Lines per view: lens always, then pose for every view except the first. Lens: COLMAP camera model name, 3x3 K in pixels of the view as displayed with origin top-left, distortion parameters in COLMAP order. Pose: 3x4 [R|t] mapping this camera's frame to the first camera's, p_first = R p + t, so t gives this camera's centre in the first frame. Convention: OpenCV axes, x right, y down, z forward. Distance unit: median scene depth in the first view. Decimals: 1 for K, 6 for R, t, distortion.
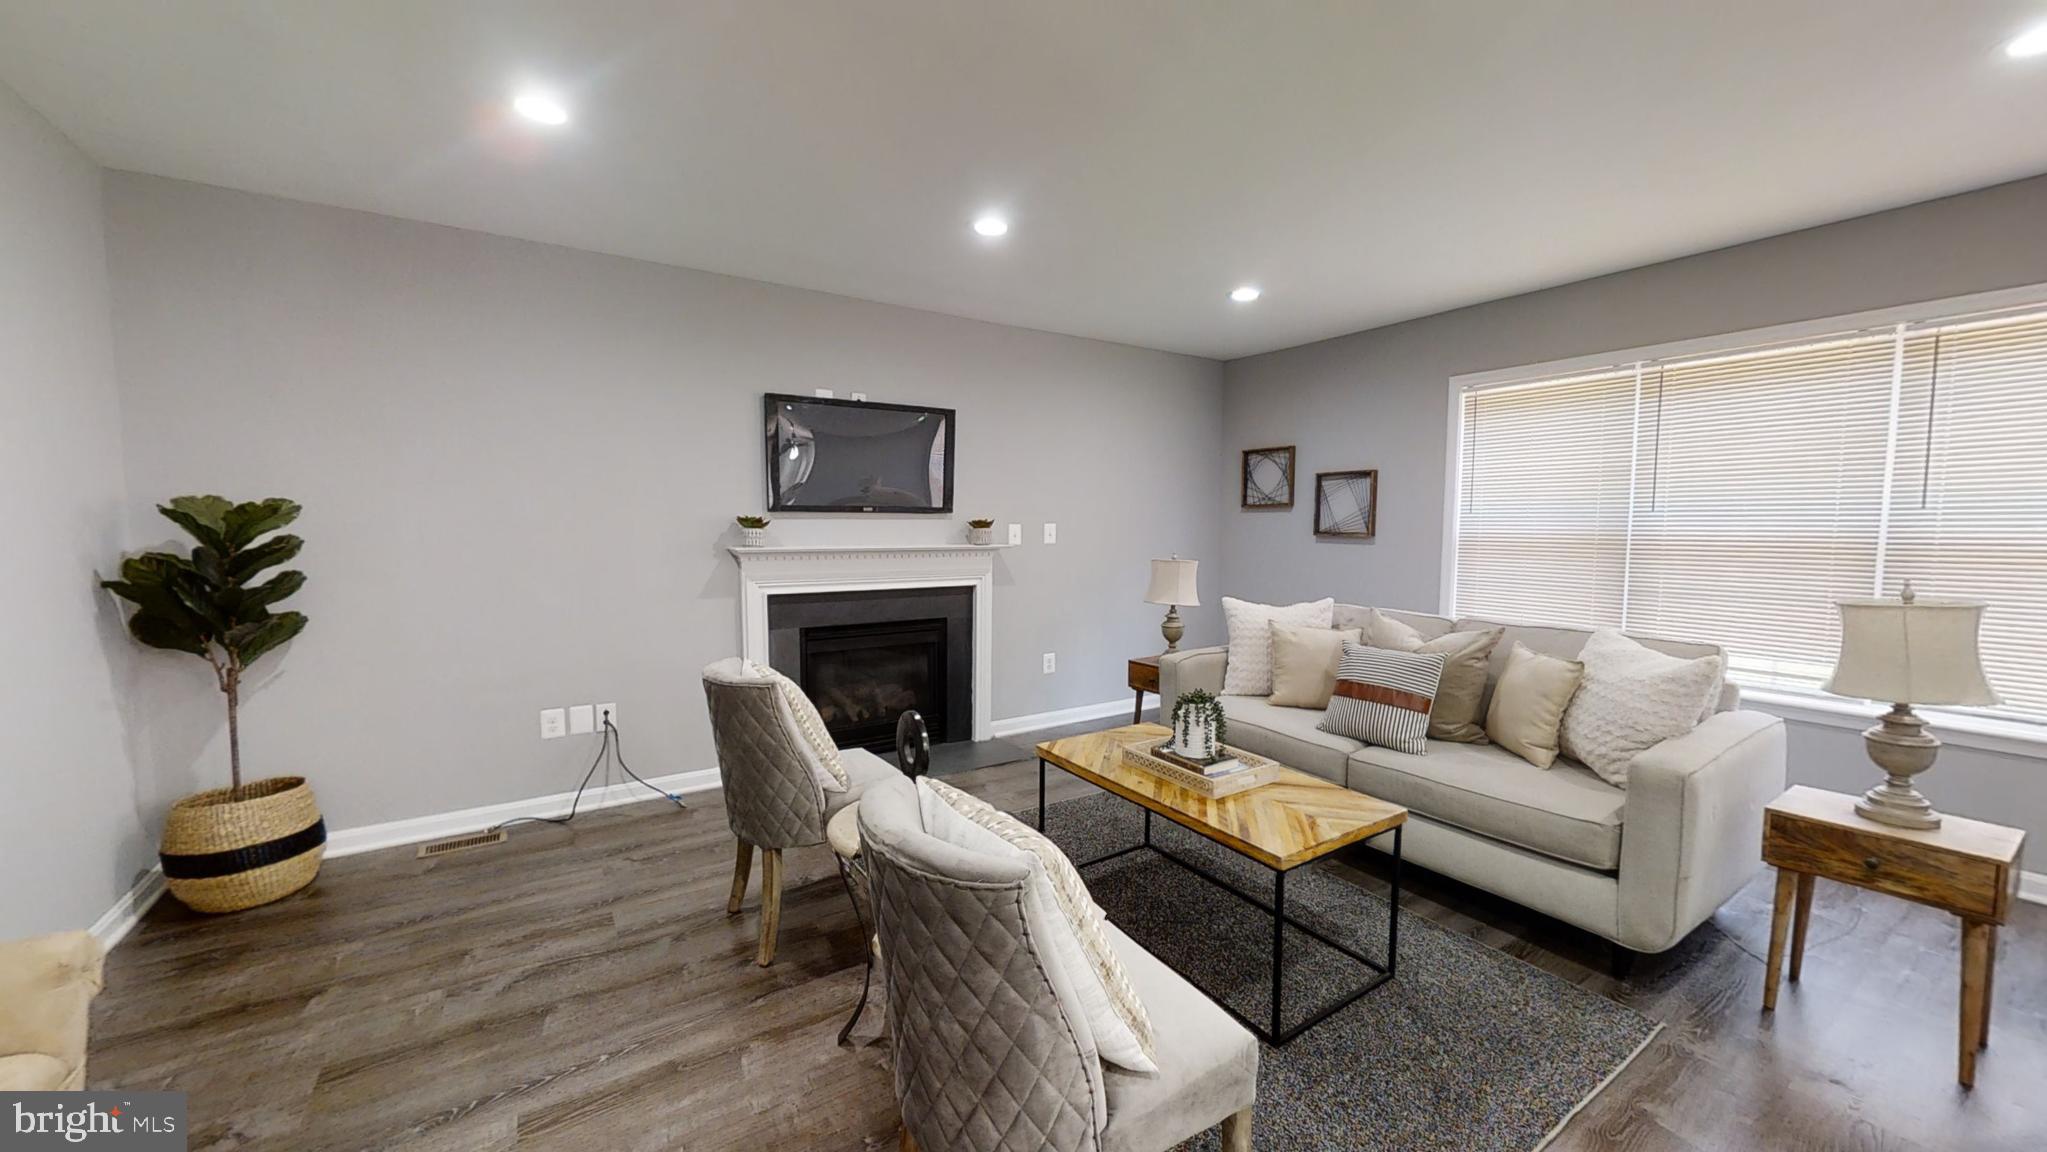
lens RADIAL K [[745.4, 0, 1030.1], [0, 745.4, 580.5], [0, 0, 1]] dist [-0.009738, 0.000273]
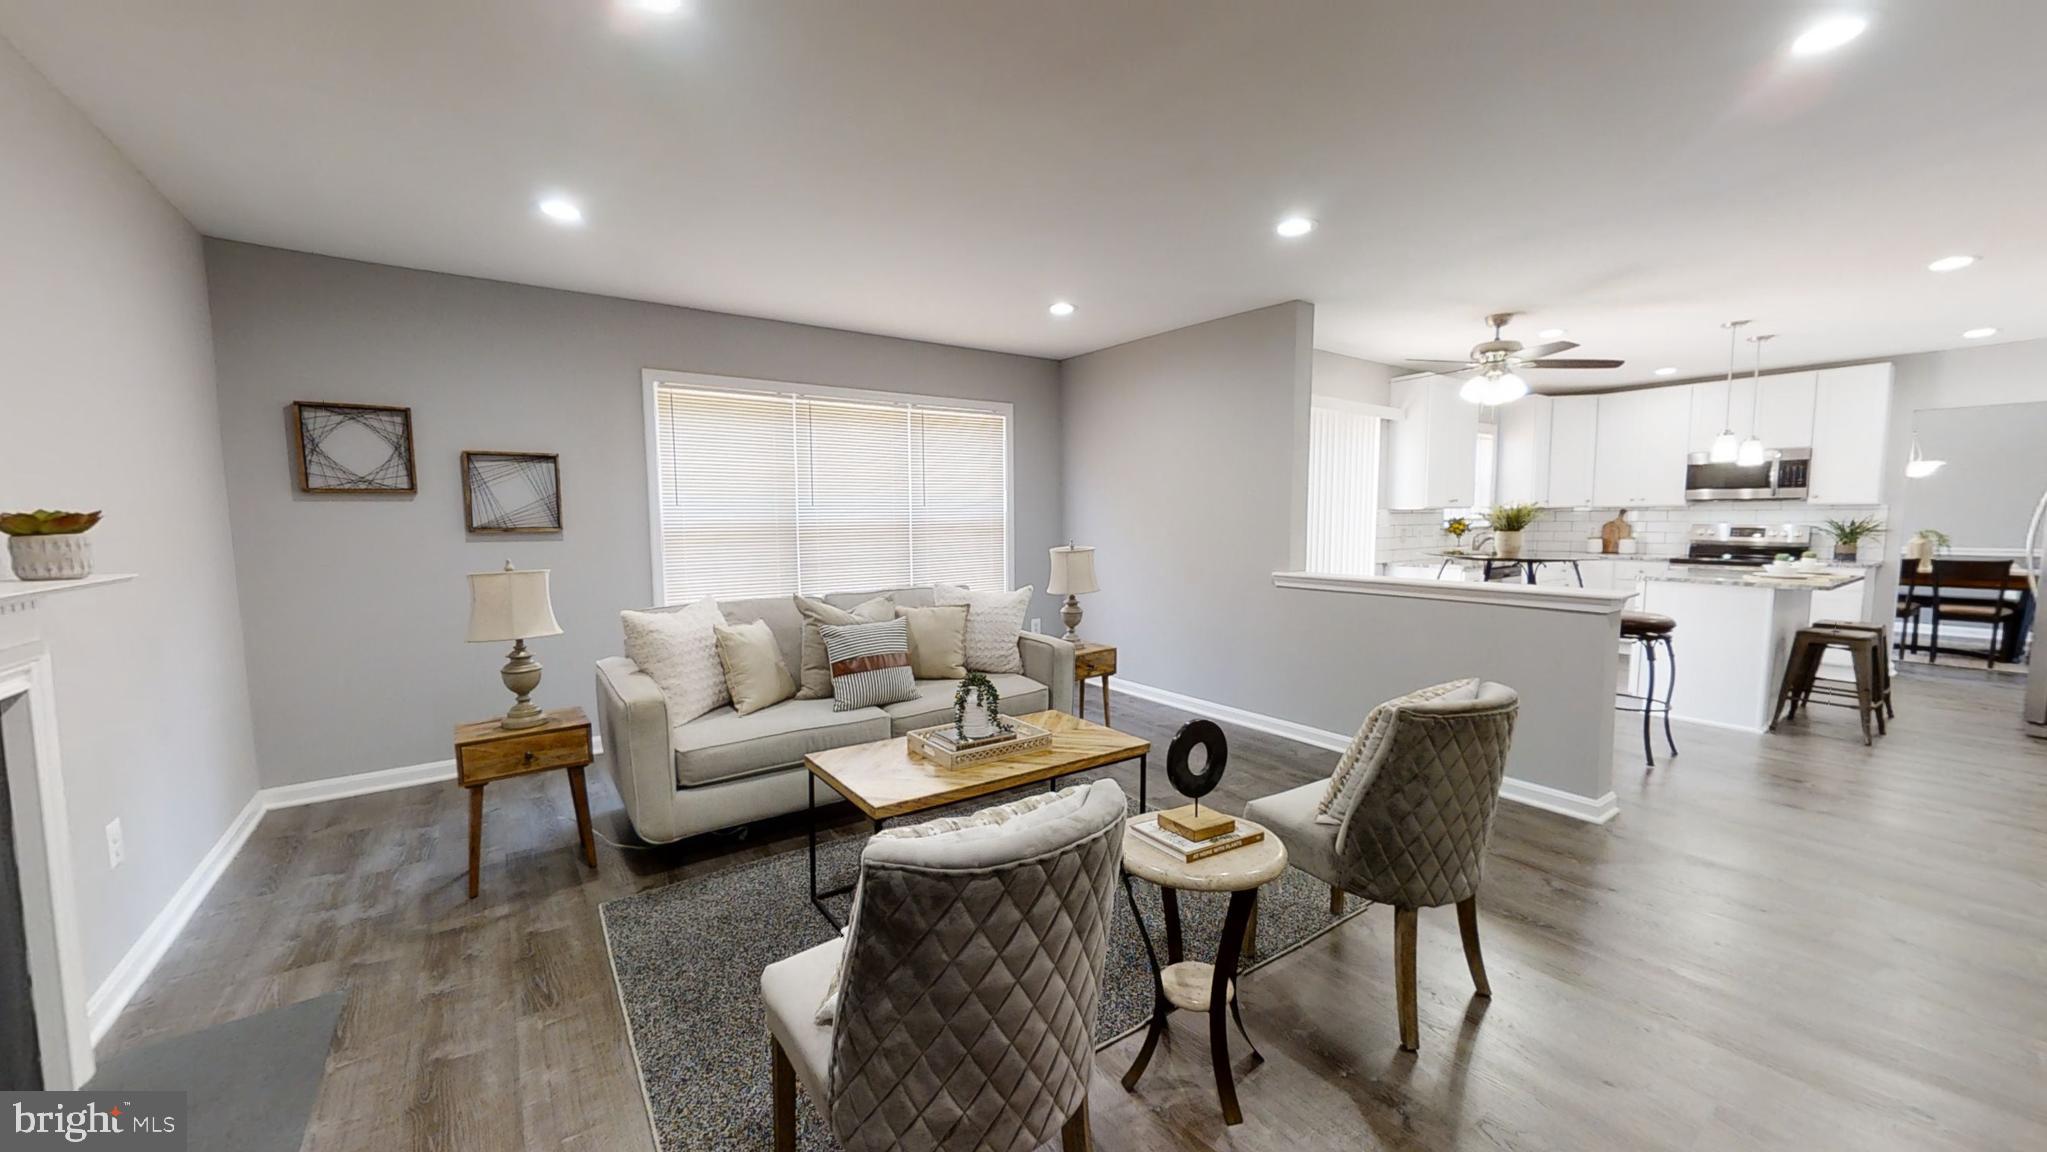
lens RADIAL K [[745.4, 0, 1015.1], [0, 745.4, 574.6], [0, 0, 1]] dist [-0.009738, 0.000273]
pose [[-0.032503, -0.083812, 0.995951, -0.684151], [0.082992, 0.992810, 0.086256, -0.064152], [-0.996020, 0.085459, -0.025314, 0.801042]]
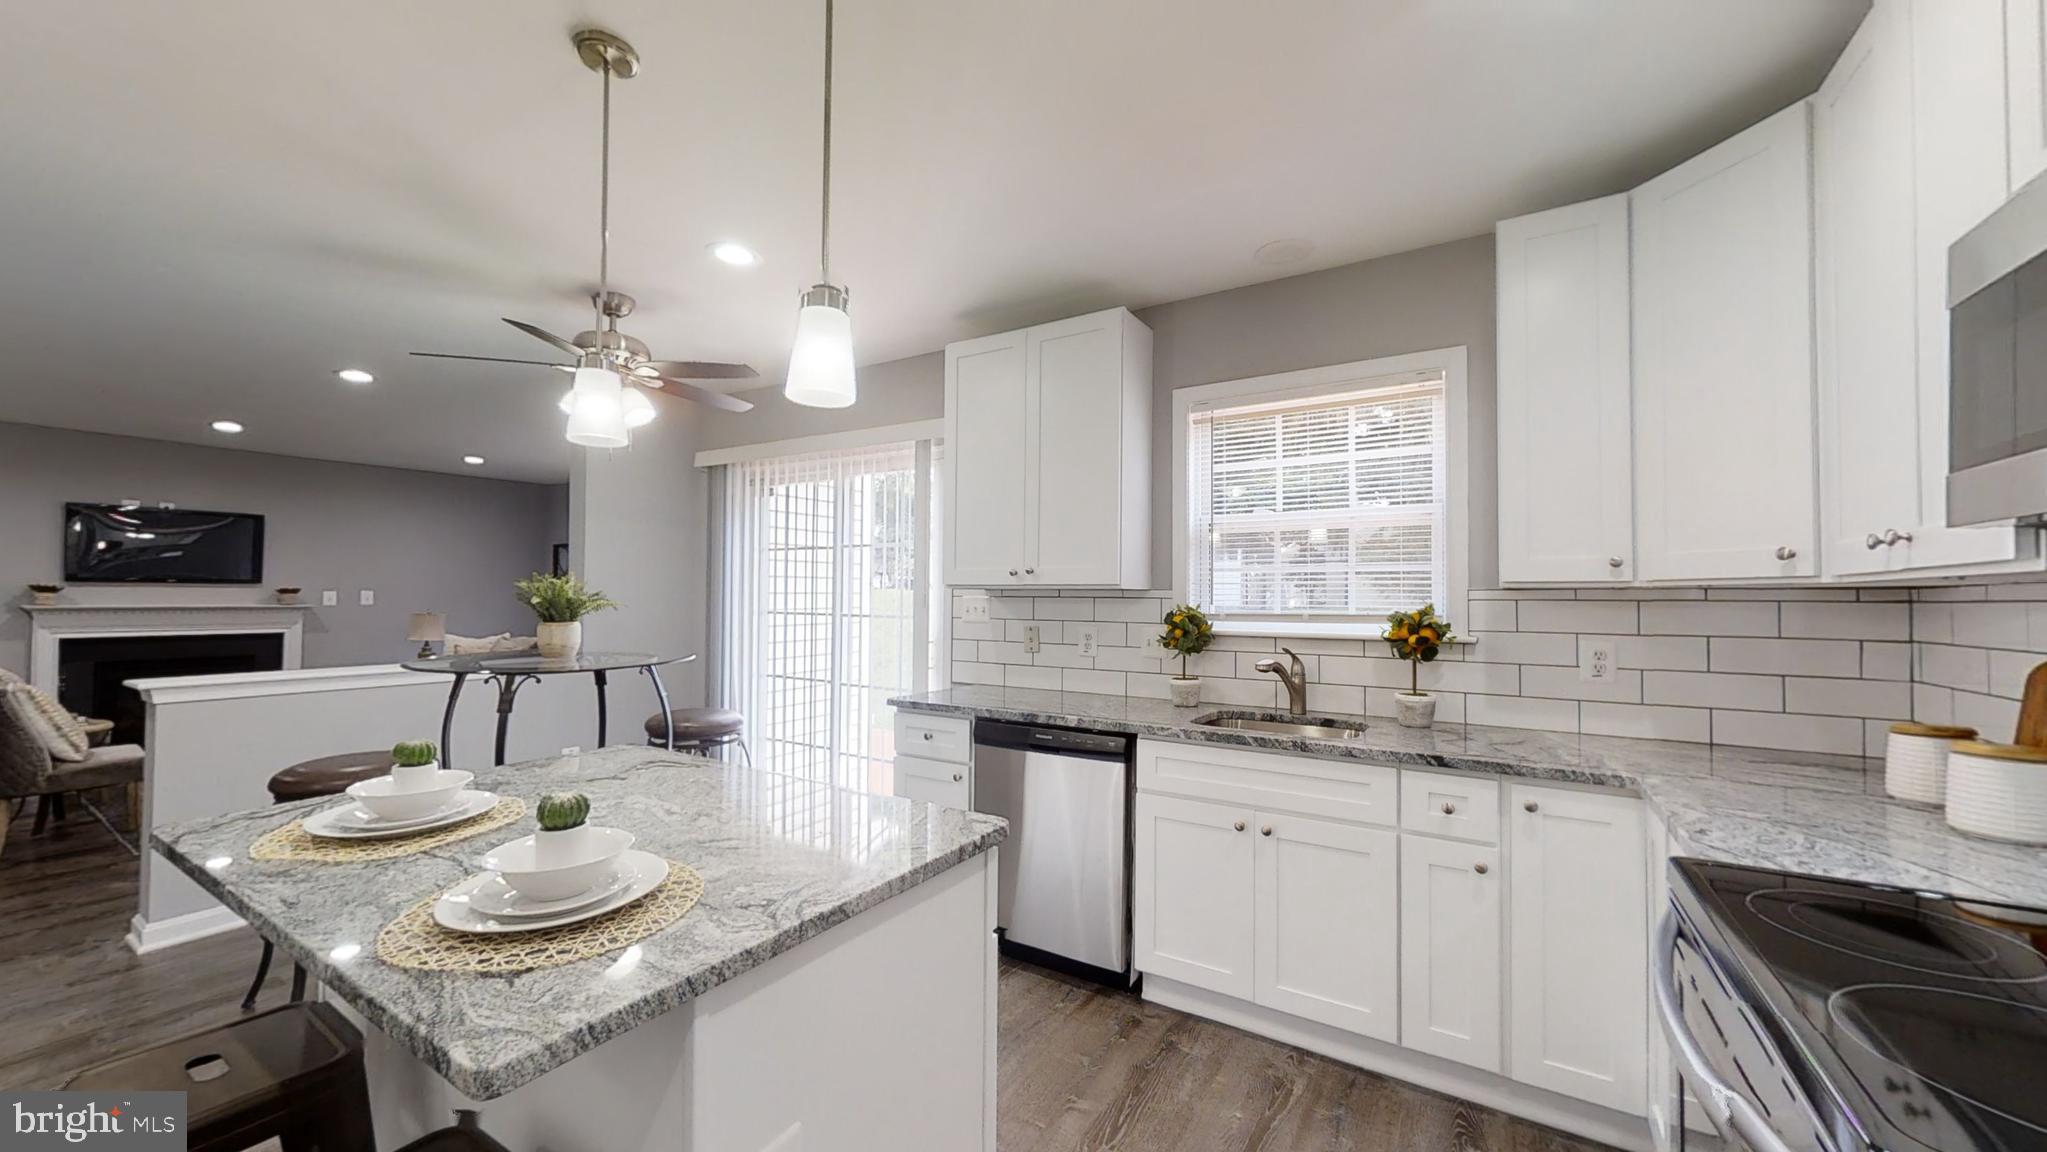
lens RADIAL K [[745.4, 0, 1028.4], [0, 745.4, 574.7], [0, 0, 1]] dist [-0.009738, 0.000273]
pose [[0.906410, 0.013774, 0.422174, 0.074818], [0.028898, 0.995104, -0.094509, 0.008473], [-0.421409, 0.097864, 0.901575, -0.109389]]
